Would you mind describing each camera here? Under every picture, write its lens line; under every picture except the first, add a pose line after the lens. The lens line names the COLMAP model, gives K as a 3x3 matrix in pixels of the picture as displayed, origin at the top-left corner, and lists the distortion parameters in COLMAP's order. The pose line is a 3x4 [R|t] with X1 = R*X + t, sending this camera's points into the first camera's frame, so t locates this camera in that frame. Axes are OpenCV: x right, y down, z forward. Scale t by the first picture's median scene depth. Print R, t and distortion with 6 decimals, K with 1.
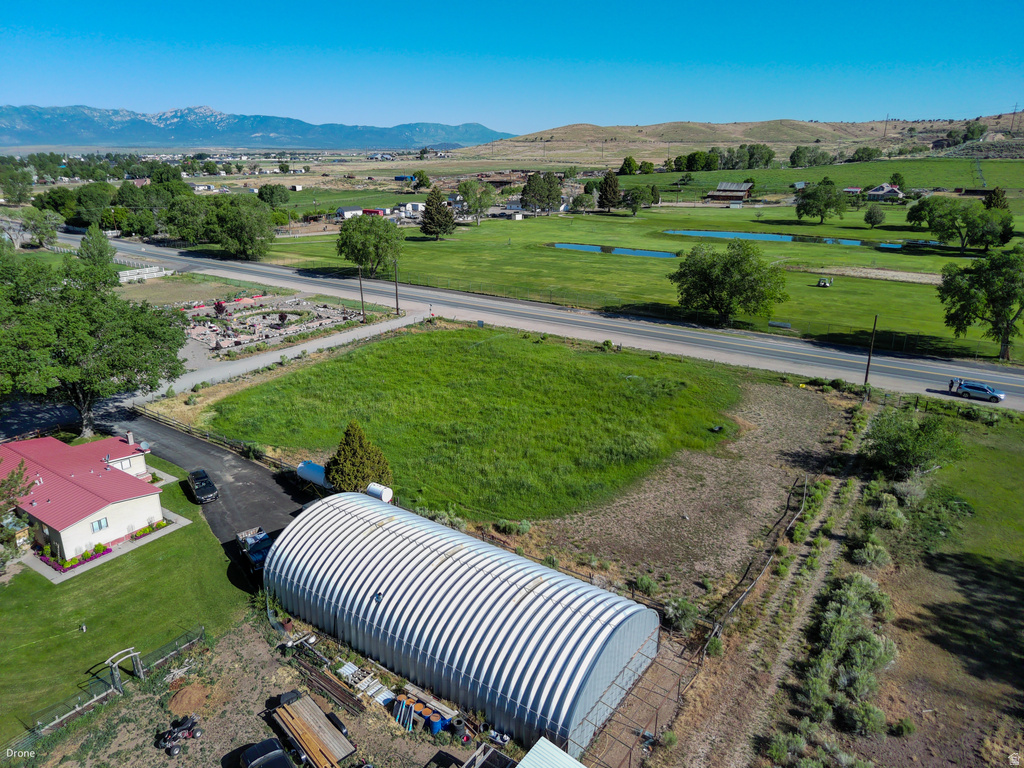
lens RADIAL K [[691.7, 0, 512.0], [0, 691.7, 384.0], [0, 0, 1]] dist [0.007550, -0.002048]
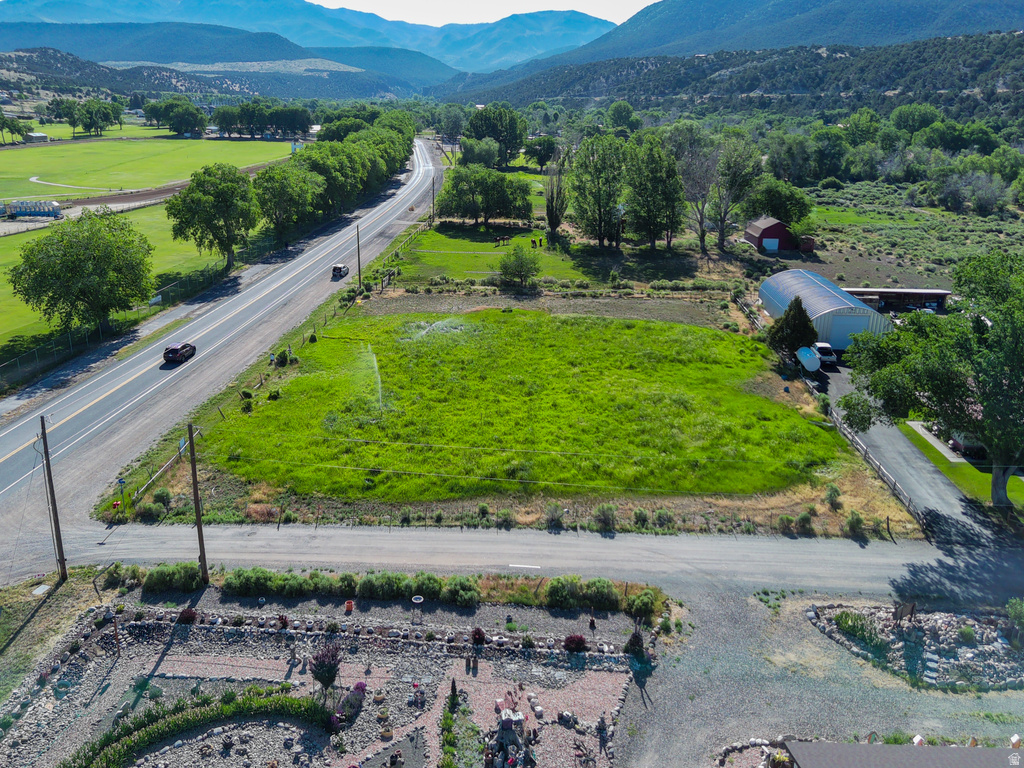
lens RADIAL K [[830.0, 0, 512.0], [0, 830.0, 384.0], [0, 0, 1]] dist [0.050207, -0.053476]
pose [[-0.531273, -0.279425, 0.799794, -0.876413], [0.257948, 0.845871, 0.466868, -0.475566], [-0.806977, 0.454339, -0.377311, 1.466032]]
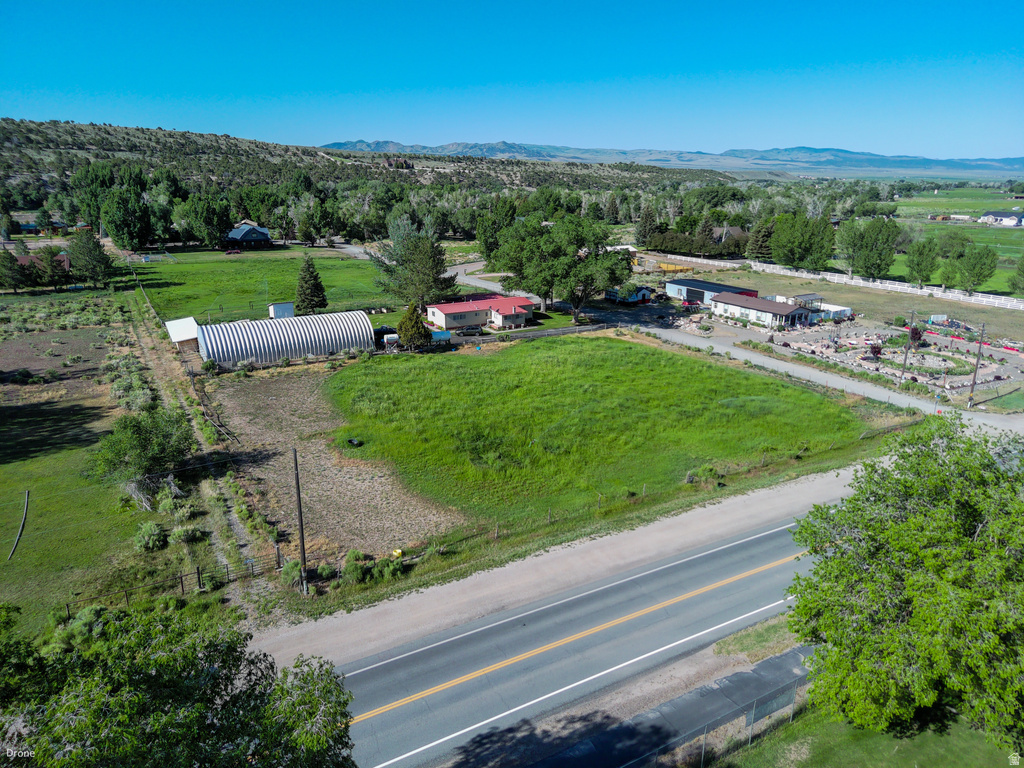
lens RADIAL K [[688.8, 0, 512.0], [0, 688.8, 384.0], [0, 0, 1]] dist [0.040116, -0.034060]
pose [[-0.422061, 0.261424, -0.868056, 0.892200], [-0.299251, 0.863674, 0.405605, -0.397568], [0.855753, 0.430957, -0.286292, 1.269680]]
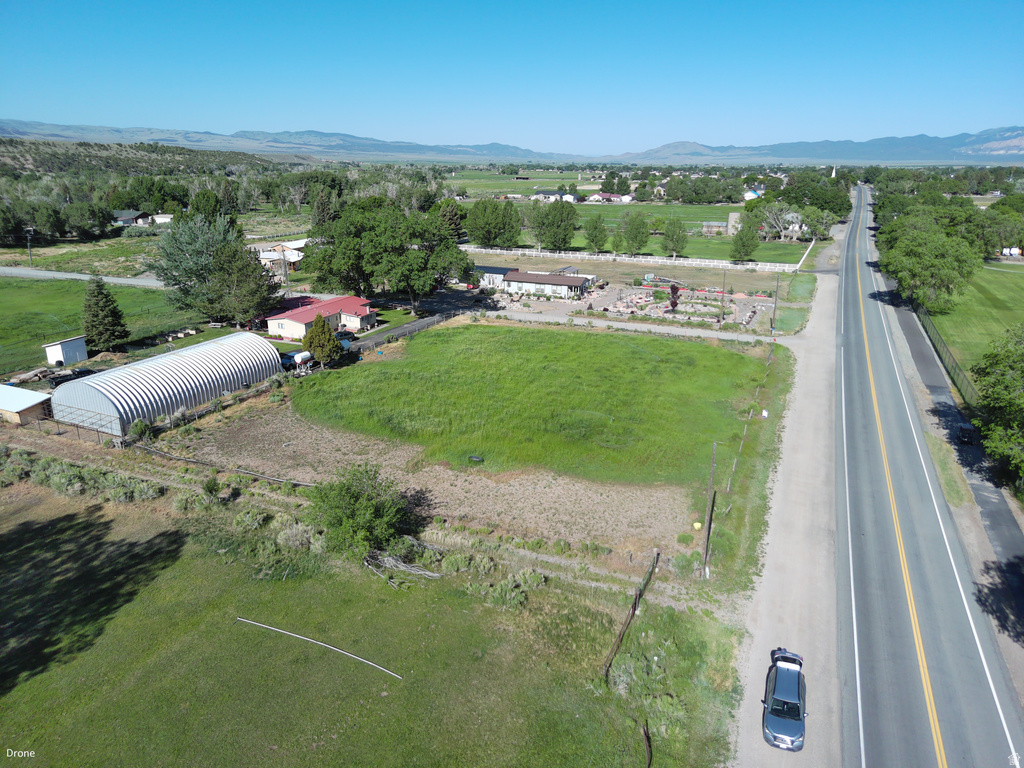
lens RADIAL K [[688.8, 0, 512.0], [0, 688.8, 384.0], [0, 0, 1]] dist [0.040116, -0.034060]
pose [[0.203844, 0.303647, -0.930723, 0.989053], [-0.321920, 0.918608, 0.229189, -0.216546], [0.924562, 0.252900, 0.285003, 0.688744]]
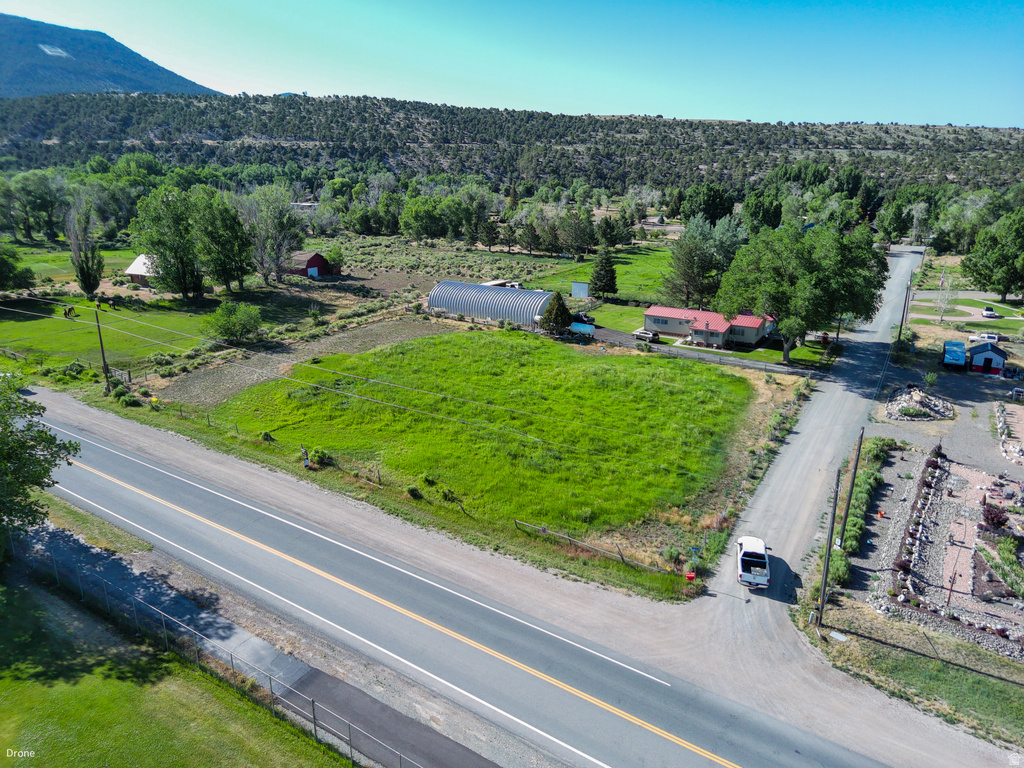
lens RADIAL K [[688.8, 0, 512.0], [0, 688.8, 384.0], [0, 0, 1]] dist [0.040116, -0.034060]
pose [[-0.998483, 0.004606, -0.054876, 0.003184], [-0.028993, 0.803242, 0.594947, -0.608172], [0.046819, 0.595636, -0.801889, 1.866496]]
